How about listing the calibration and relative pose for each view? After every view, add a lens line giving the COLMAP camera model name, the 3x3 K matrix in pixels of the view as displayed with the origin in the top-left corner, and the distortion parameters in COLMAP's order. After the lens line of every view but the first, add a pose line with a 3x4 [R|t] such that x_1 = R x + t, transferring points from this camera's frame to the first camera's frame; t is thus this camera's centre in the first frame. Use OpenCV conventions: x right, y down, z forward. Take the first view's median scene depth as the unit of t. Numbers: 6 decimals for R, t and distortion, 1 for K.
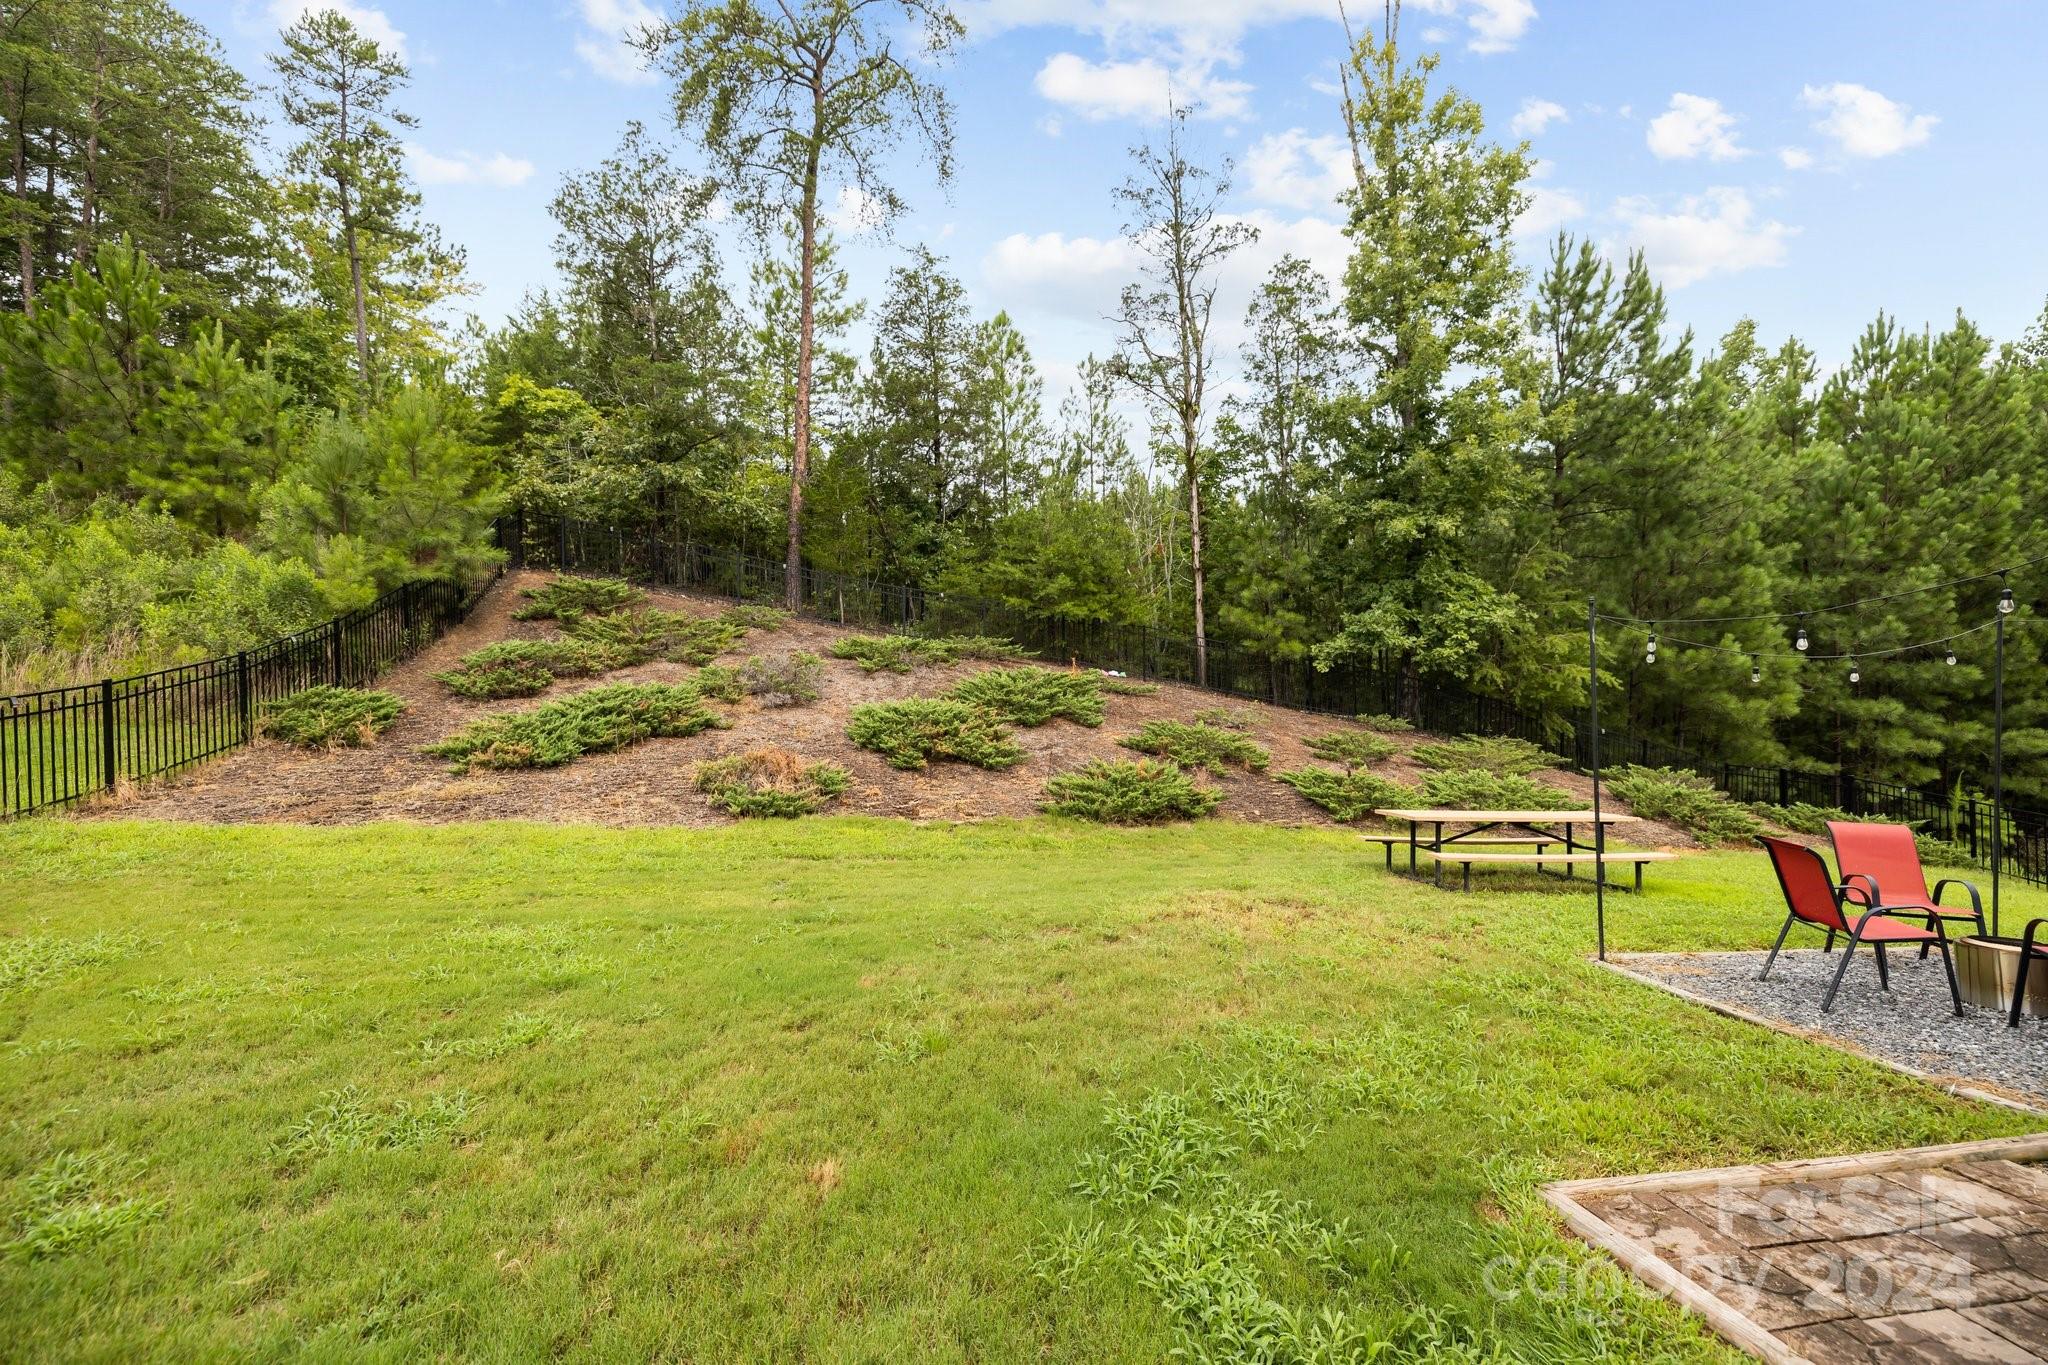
lens RADIAL K [[870.2, 0, 991.2], [0, 870.2, 670.9], [0, 0, 1]] dist [-0.003645, -0.001265]
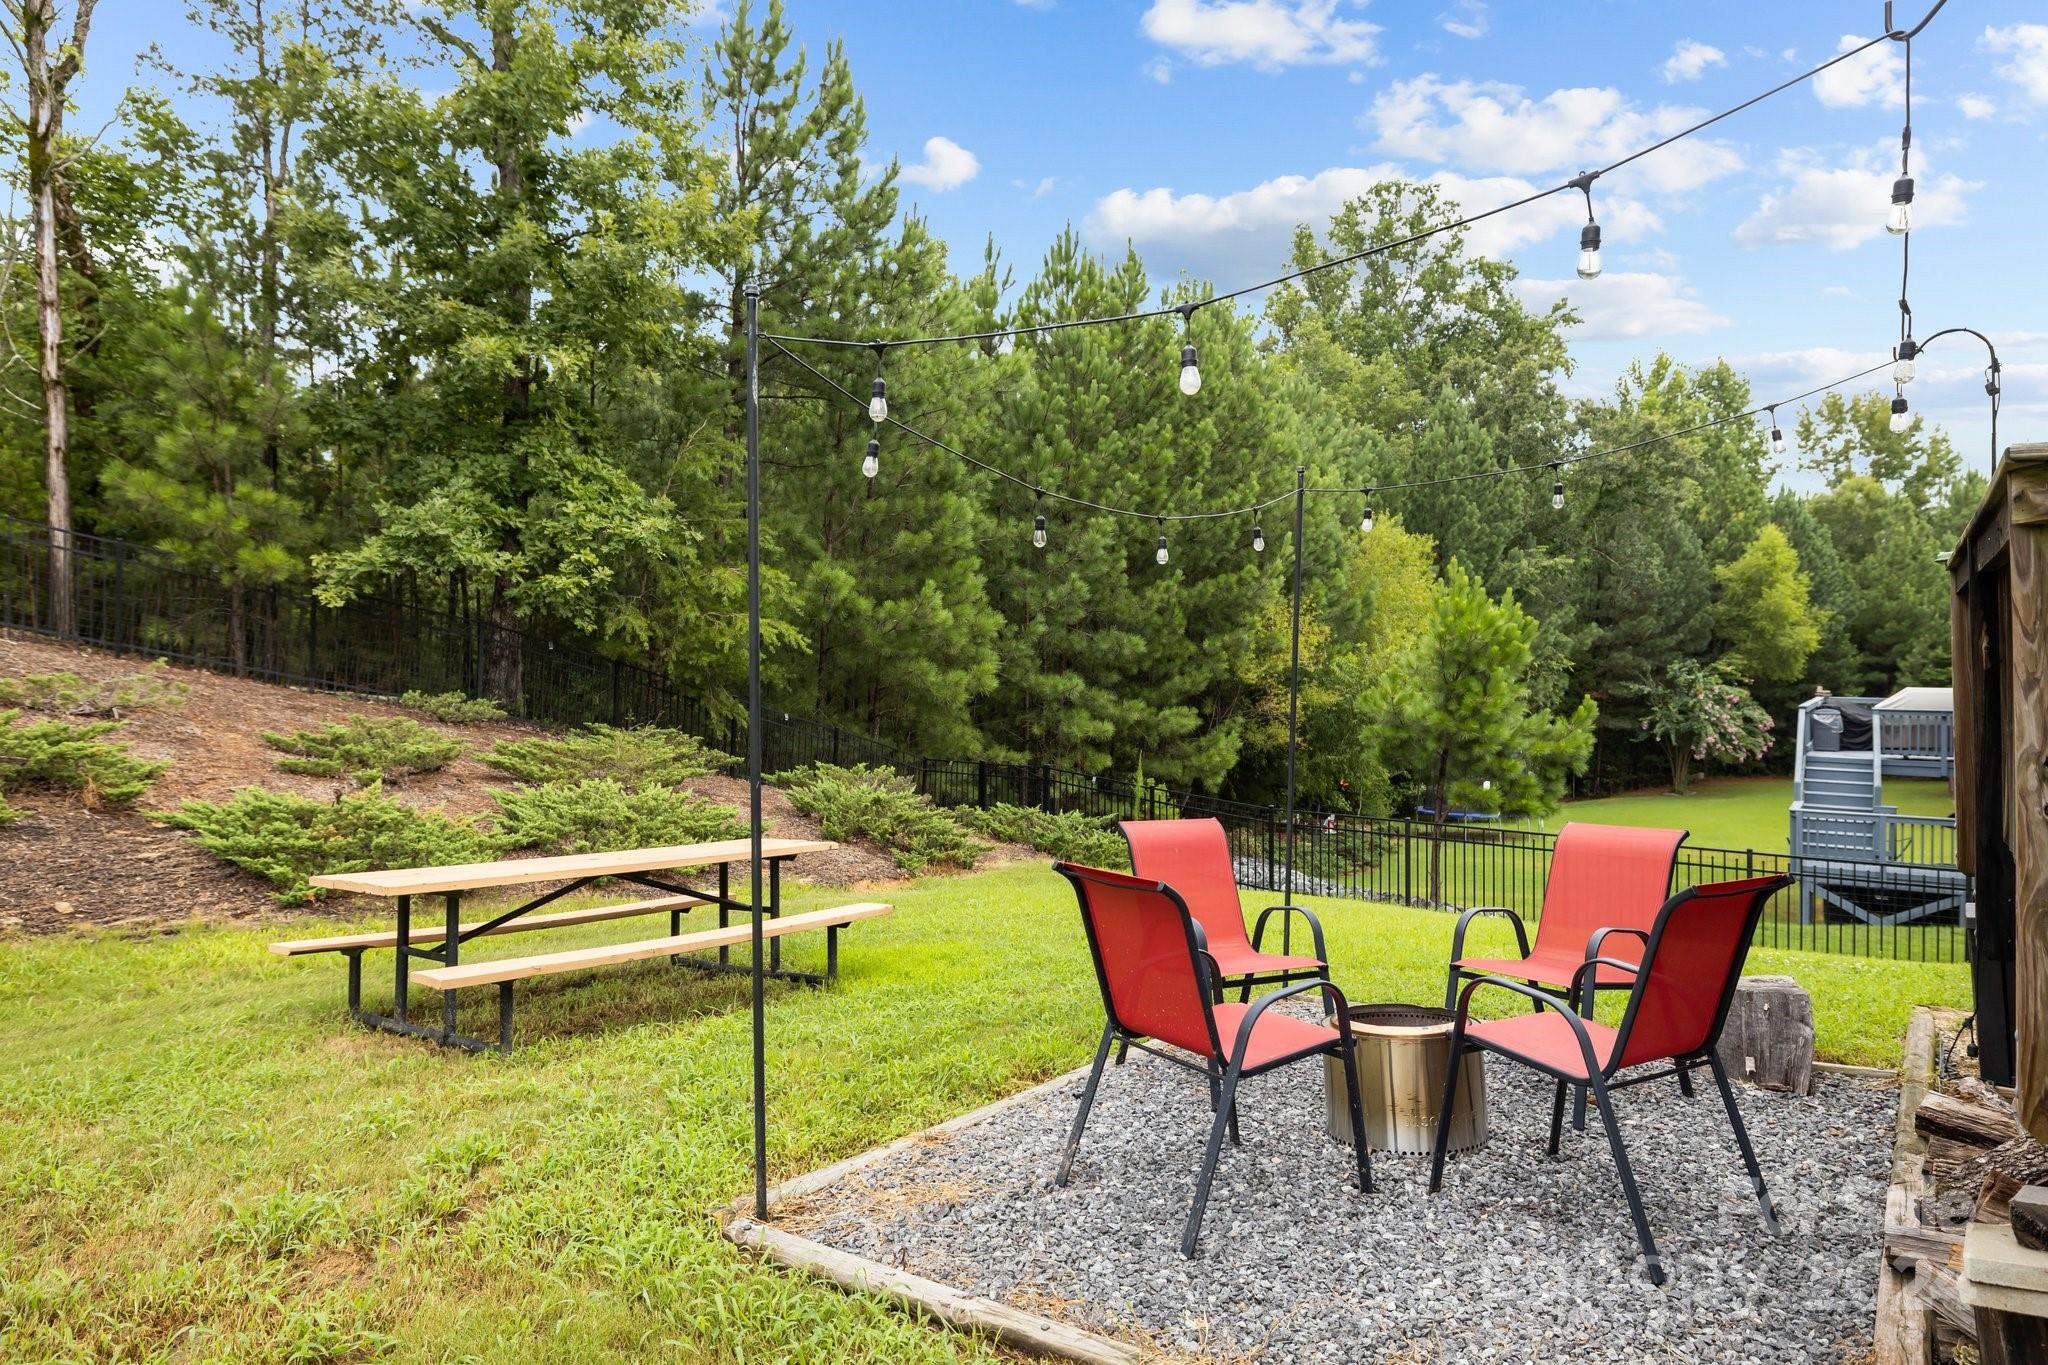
lens RADIAL K [[1284.0, 0, 1026.0], [0, 1284.0, 680.8], [0, 0, 1]] dist [-0.001311, 0.005737]
pose [[0.699659, 0.003245, 0.714469, 0.122271], [-0.016390, 0.999799, 0.011510, 0.027249], [-0.714289, -0.019763, 0.699572, 0.168788]]
